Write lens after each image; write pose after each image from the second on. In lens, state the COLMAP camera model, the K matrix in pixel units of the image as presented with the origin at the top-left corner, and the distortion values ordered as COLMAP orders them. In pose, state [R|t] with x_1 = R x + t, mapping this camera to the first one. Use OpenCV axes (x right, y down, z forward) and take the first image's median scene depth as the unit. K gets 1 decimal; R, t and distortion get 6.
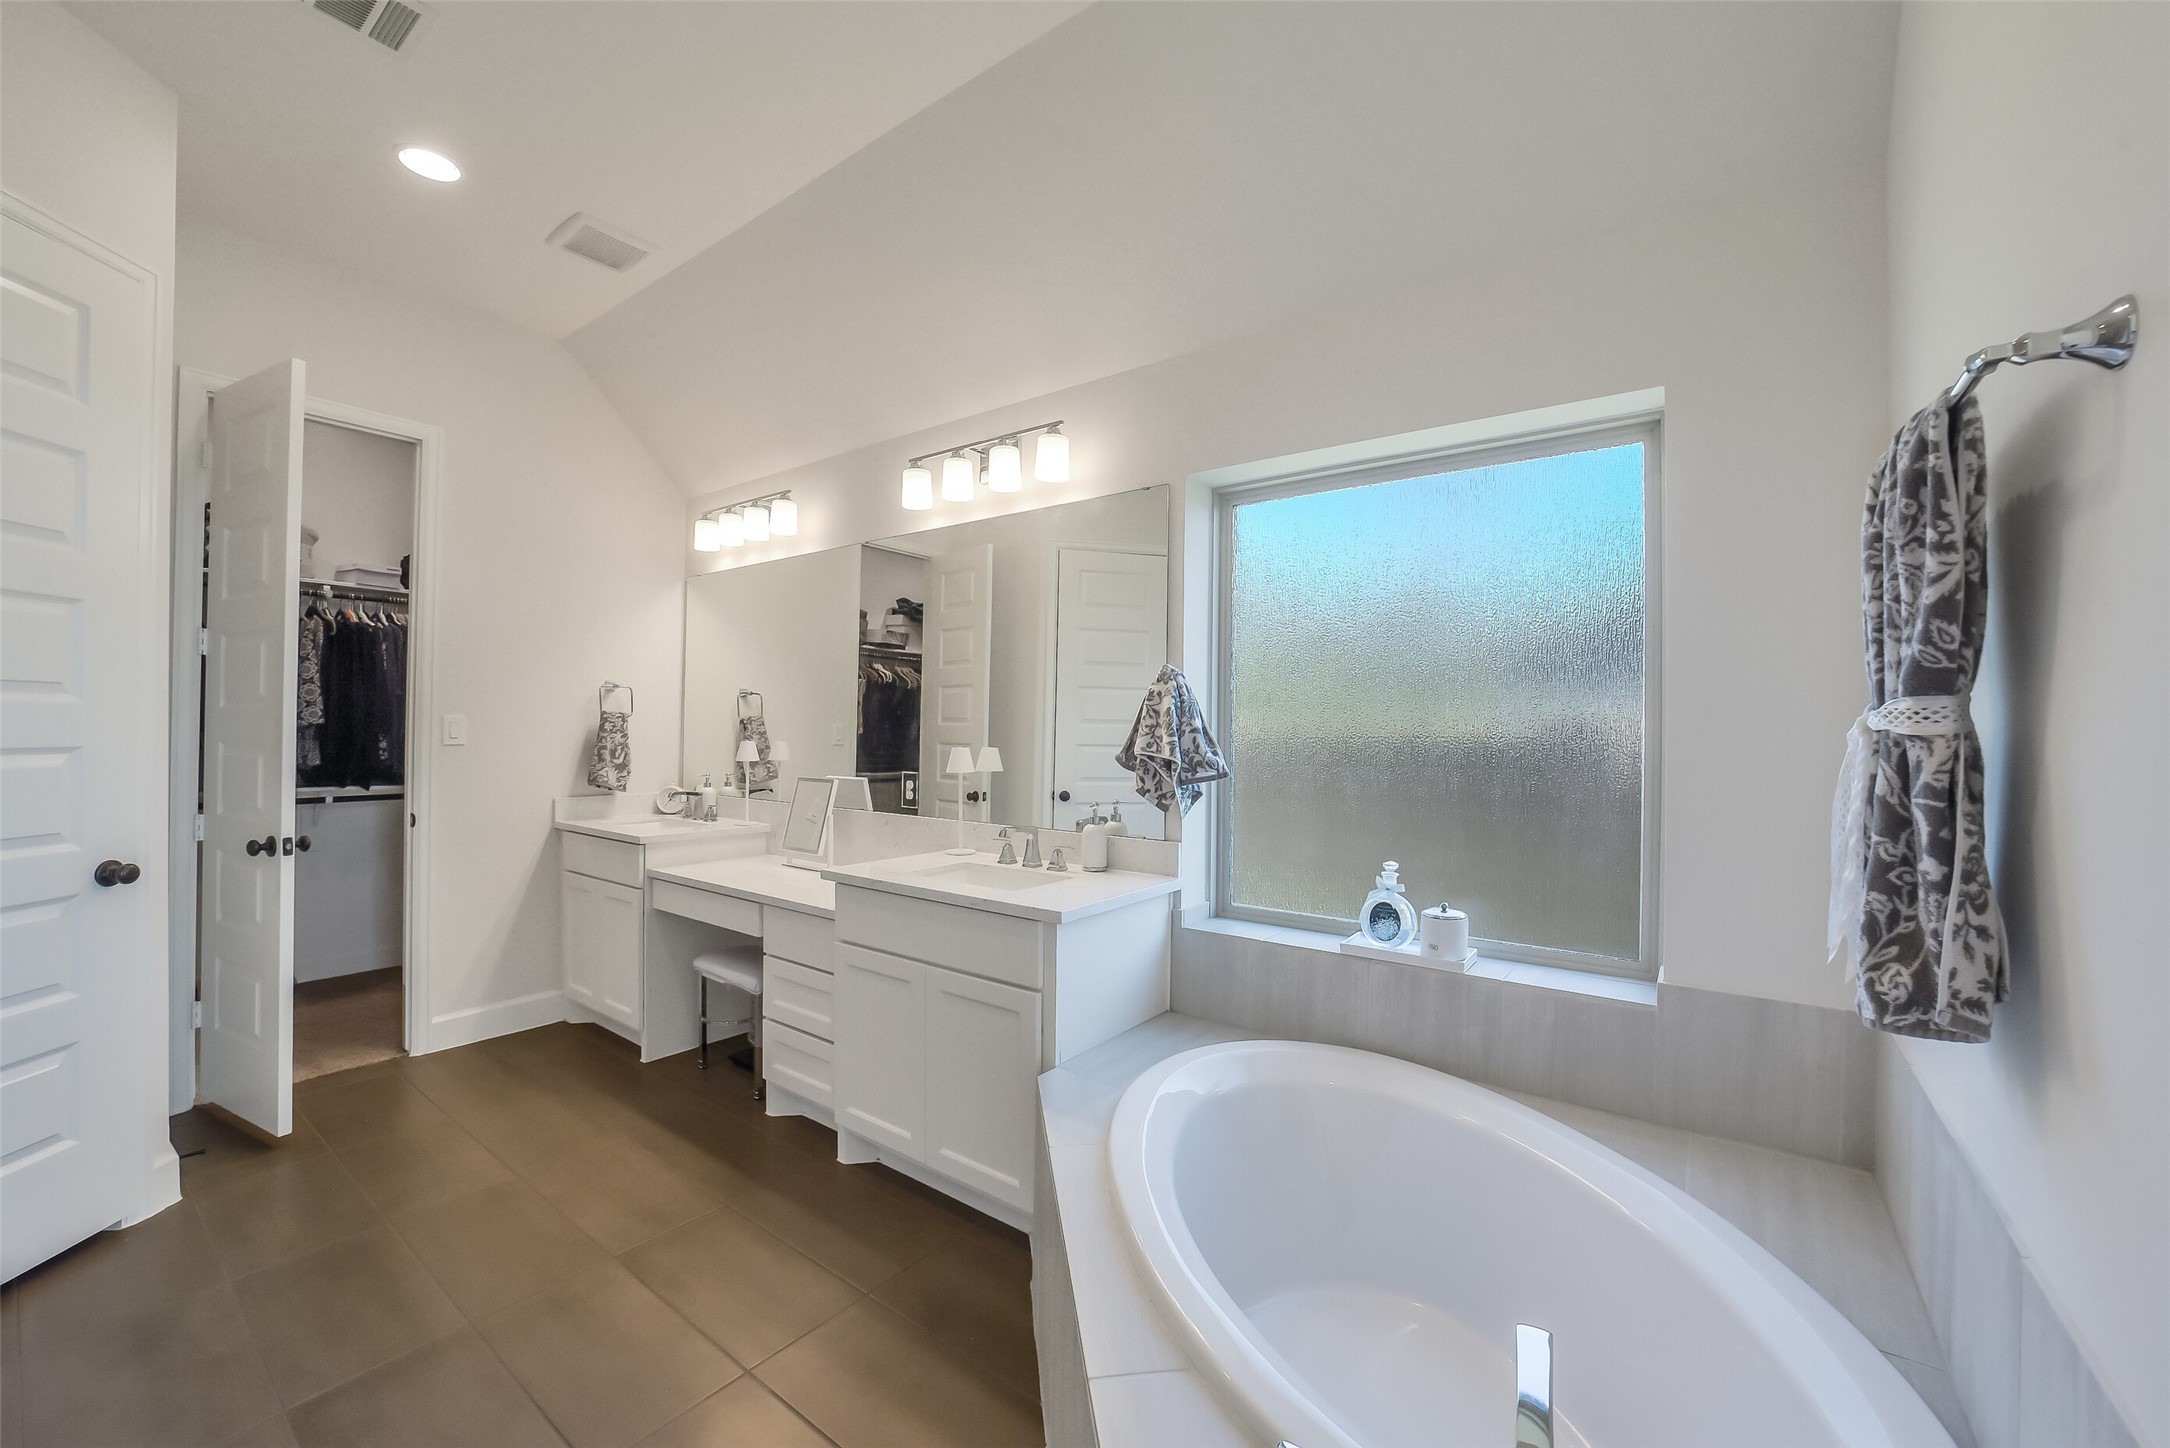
lens RADIAL K [[838.9, 0, 1097.3], [0, 838.9, 725.2], [0, 0, 1]] dist [-0.034594, 0.007983]
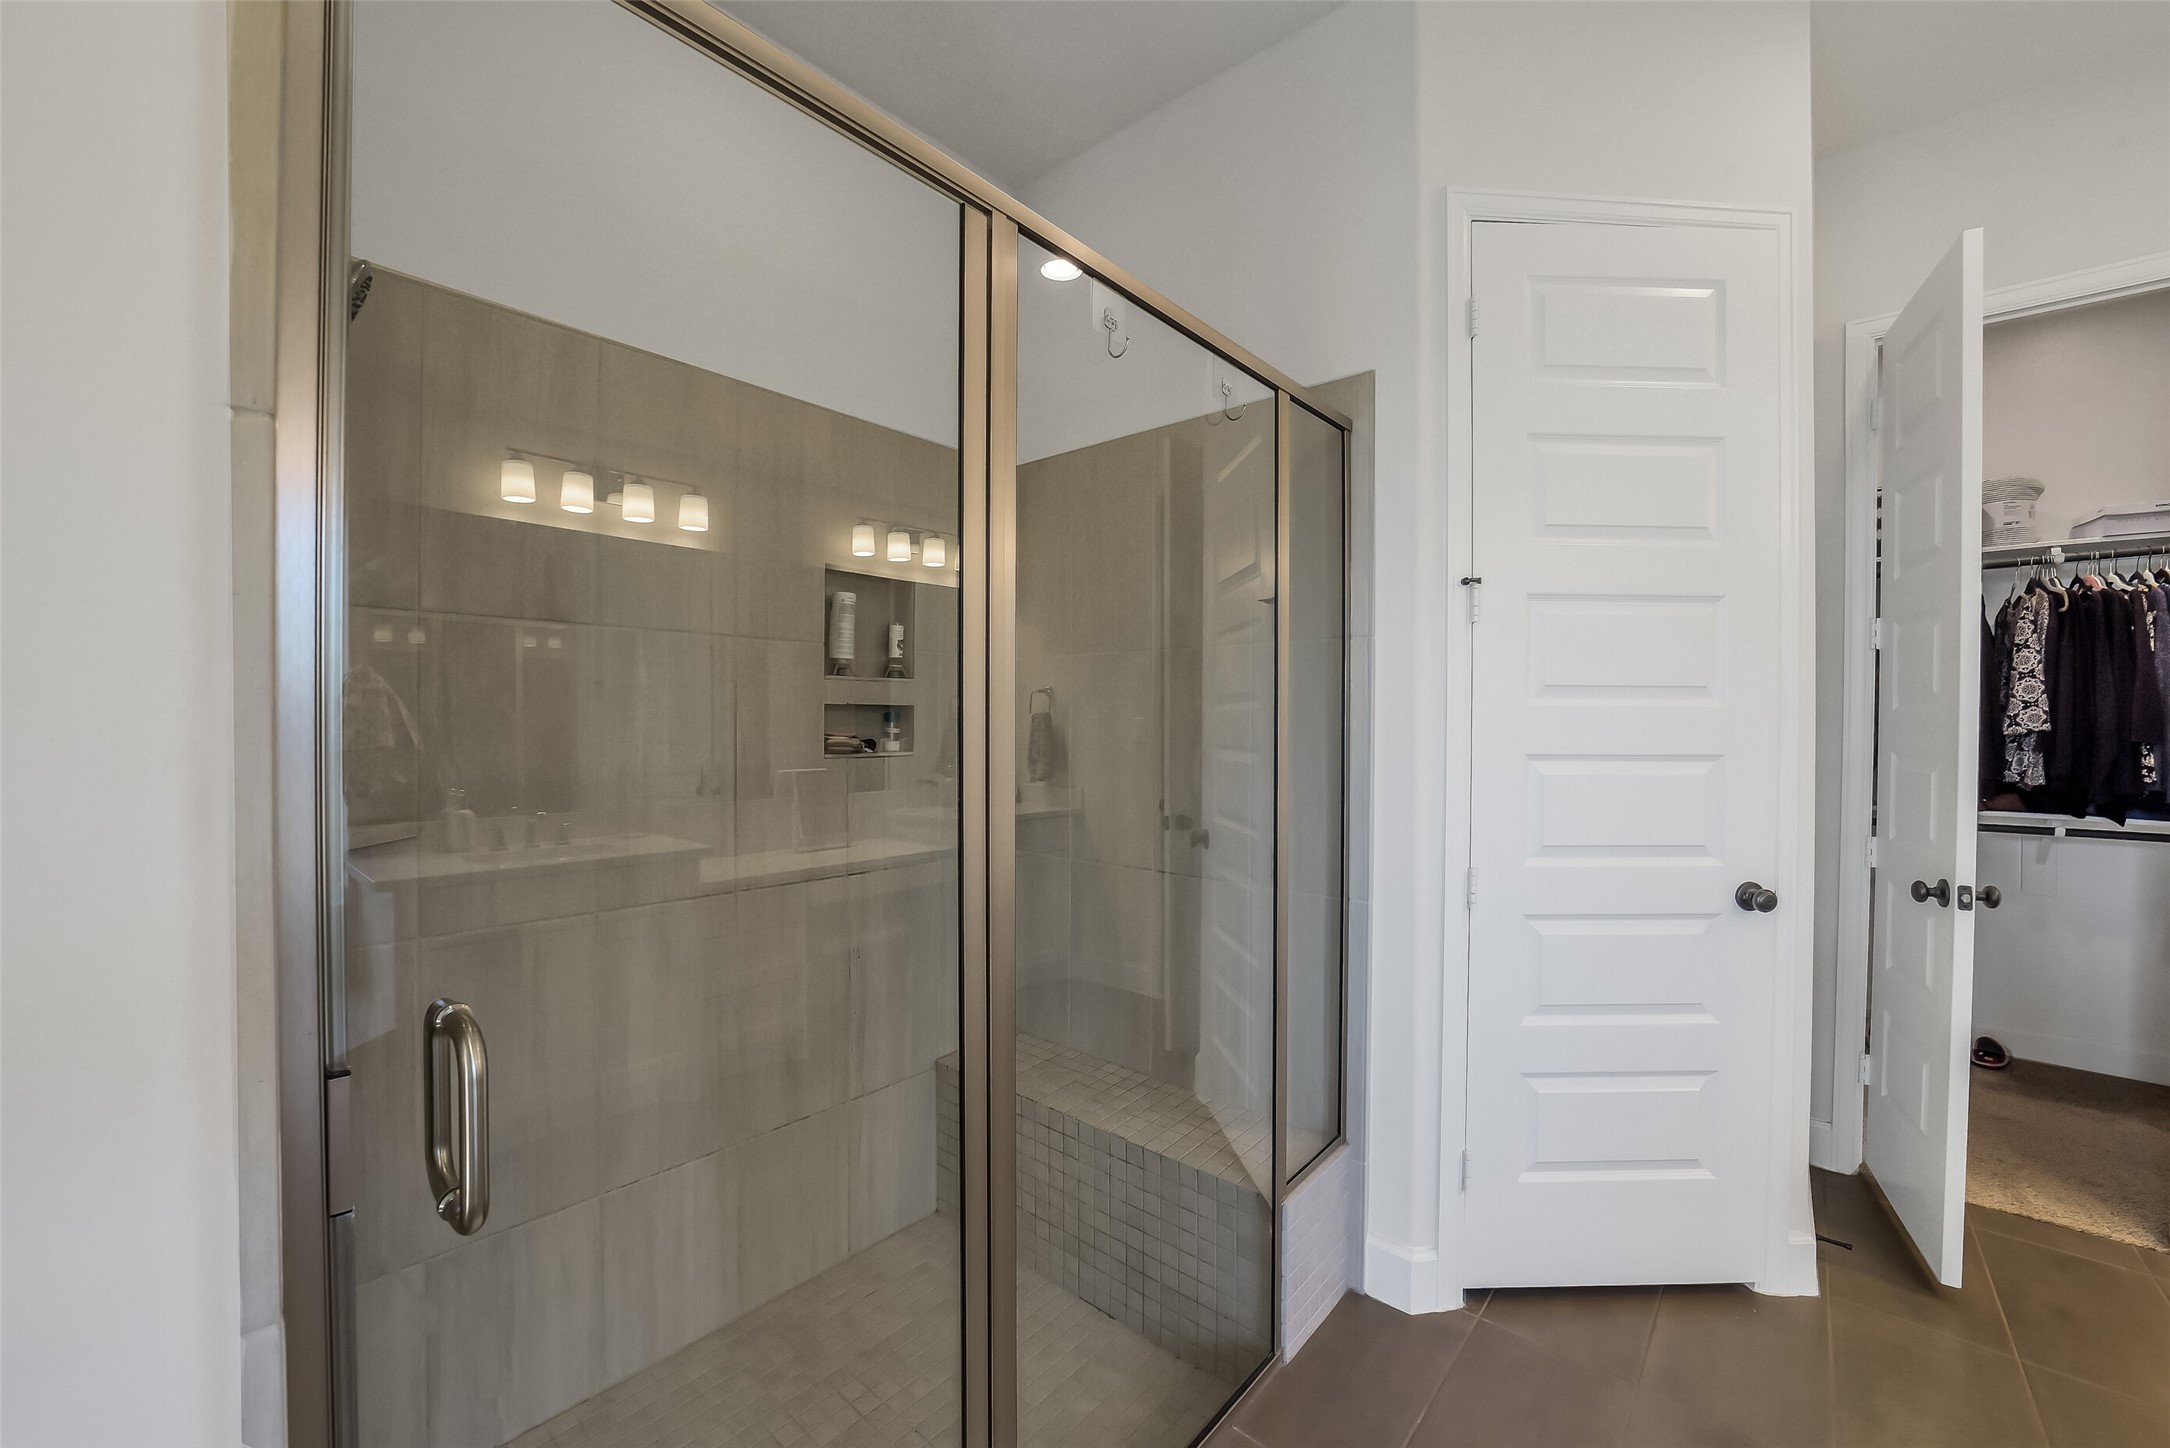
lens RADIAL K [[838.9, 0, 1097.3], [0, 838.9, 725.2], [0, 0, 1]] dist [-0.034594, 0.007983]
pose [[-0.078908, -0.003516, -0.996876, -0.182489], [-0.003519, 0.999989, -0.003249, -0.001658], [0.996876, 0.003251, -0.078920, 0.255678]]
